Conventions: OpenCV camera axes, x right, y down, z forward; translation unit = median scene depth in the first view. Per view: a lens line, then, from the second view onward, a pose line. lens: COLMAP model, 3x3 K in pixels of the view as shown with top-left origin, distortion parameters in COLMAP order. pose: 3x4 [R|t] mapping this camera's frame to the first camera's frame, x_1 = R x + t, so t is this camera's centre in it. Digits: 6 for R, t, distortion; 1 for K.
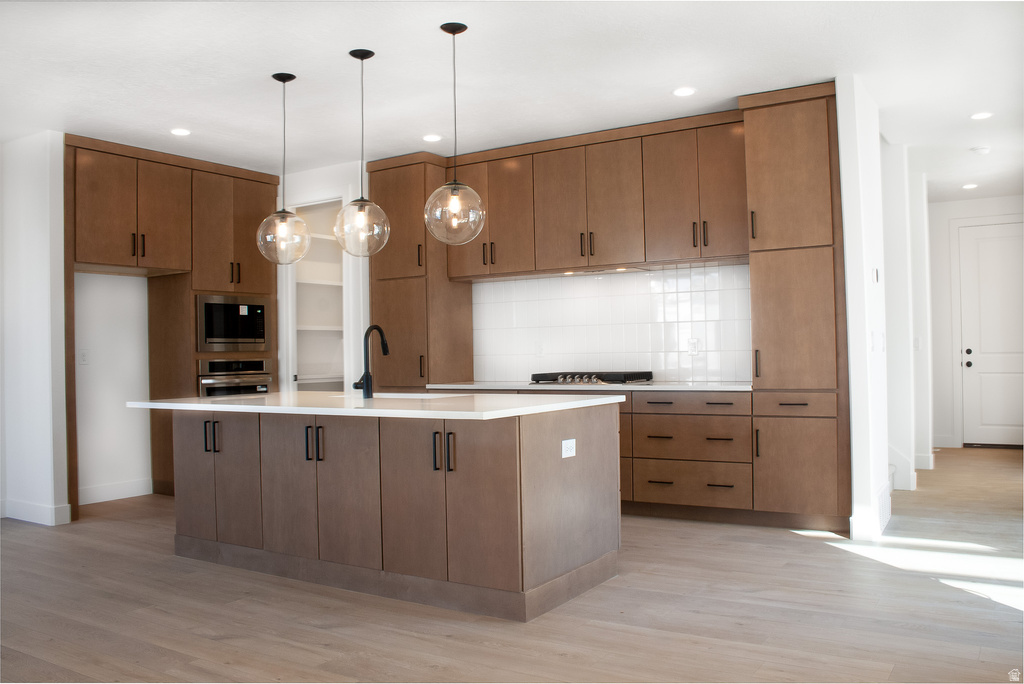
lens RADIAL K [[855.1, 0, 522.1], [0, 855.1, 346.0], [0, 0, 1]] dist [-0.161046, 0.133068]
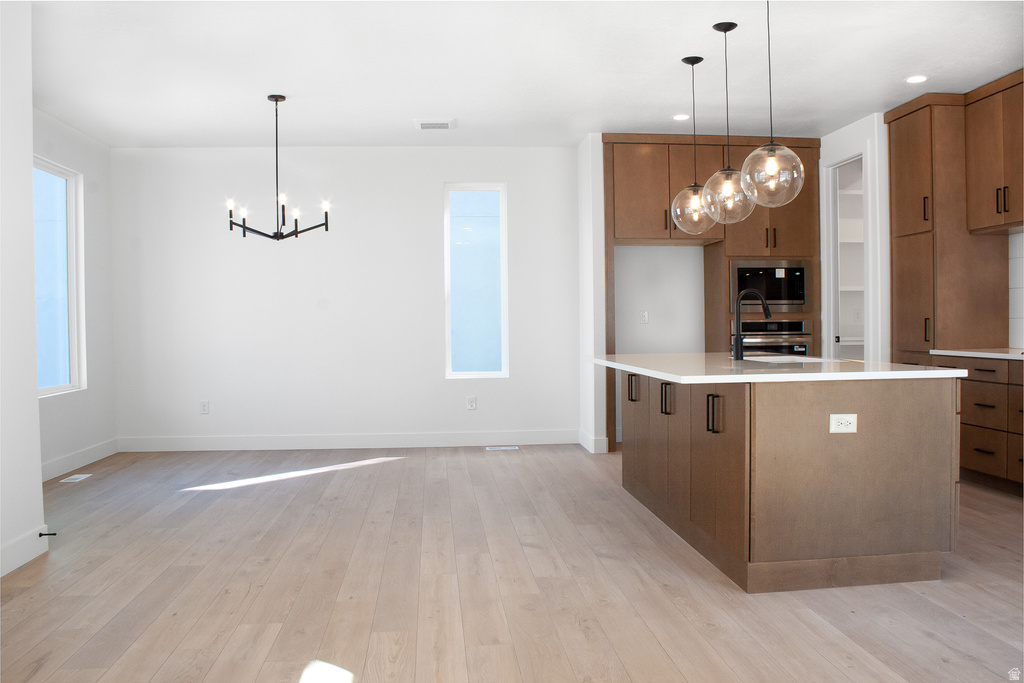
lens RADIAL K [[855.1, 0, 522.1], [0, 855.1, 345.5], [0, 0, 1]] dist [-0.161046, 0.133068]
pose [[0.617664, 0.031773, -0.785800, 0.365800], [0.007658, 0.998893, 0.046409, -0.004763], [0.786404, -0.034683, 0.616737, 0.123405]]
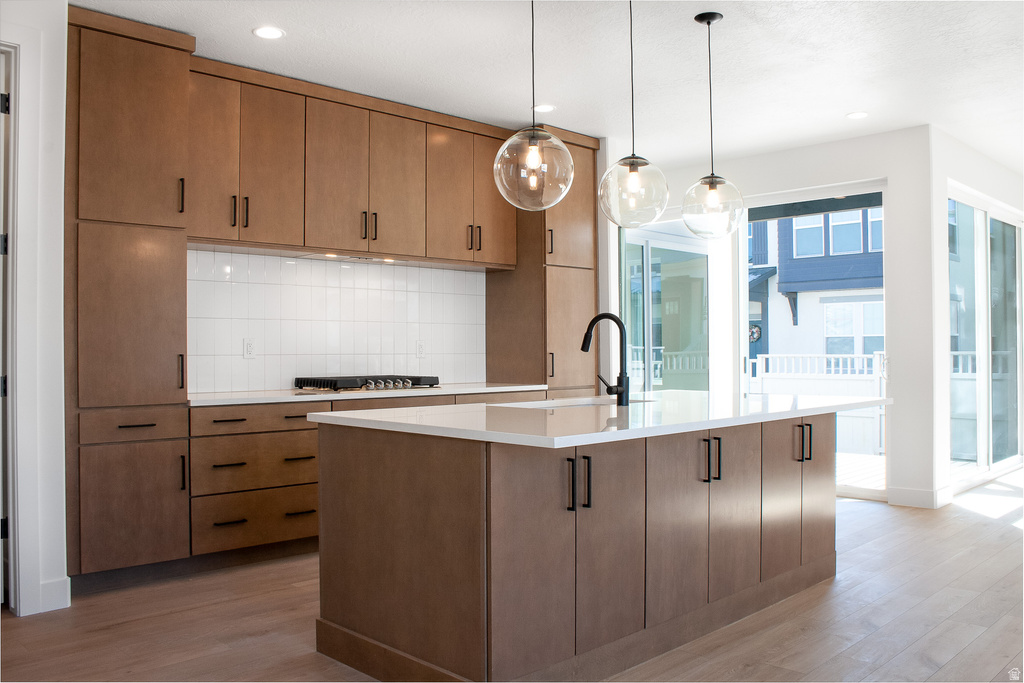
lens RADIAL K [[855.1, 0, 522.1], [0, 855.1, 345.5], [0, 0, 1]] dist [-0.161046, 0.133068]
pose [[0.219594, 0.022654, 0.975328, -0.771928], [-0.008324, 0.999737, -0.021347, 0.018329], [-0.975556, -0.003431, 0.219725, 0.719990]]
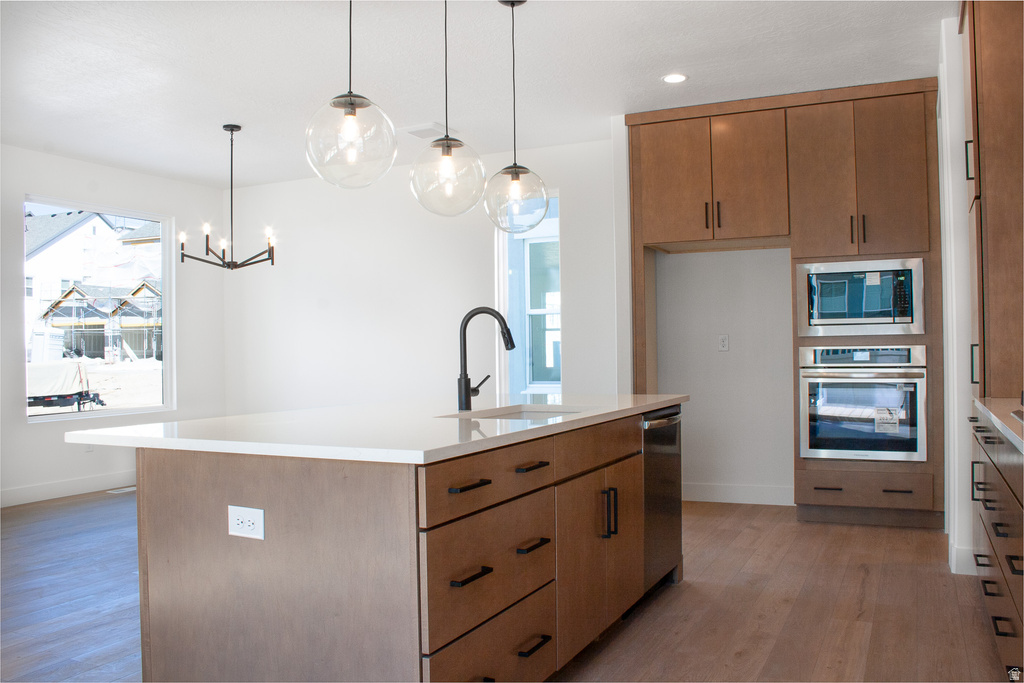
lens RADIAL K [[855.1, 0, 522.1], [0, 855.1, 345.5], [0, 0, 1]] dist [-0.161046, 0.133068]
pose [[0.120816, 0.010613, -0.992618, 0.427869], [0.021385, 0.999683, 0.013292, -0.001369], [0.992445, -0.022833, 0.120551, 0.755990]]
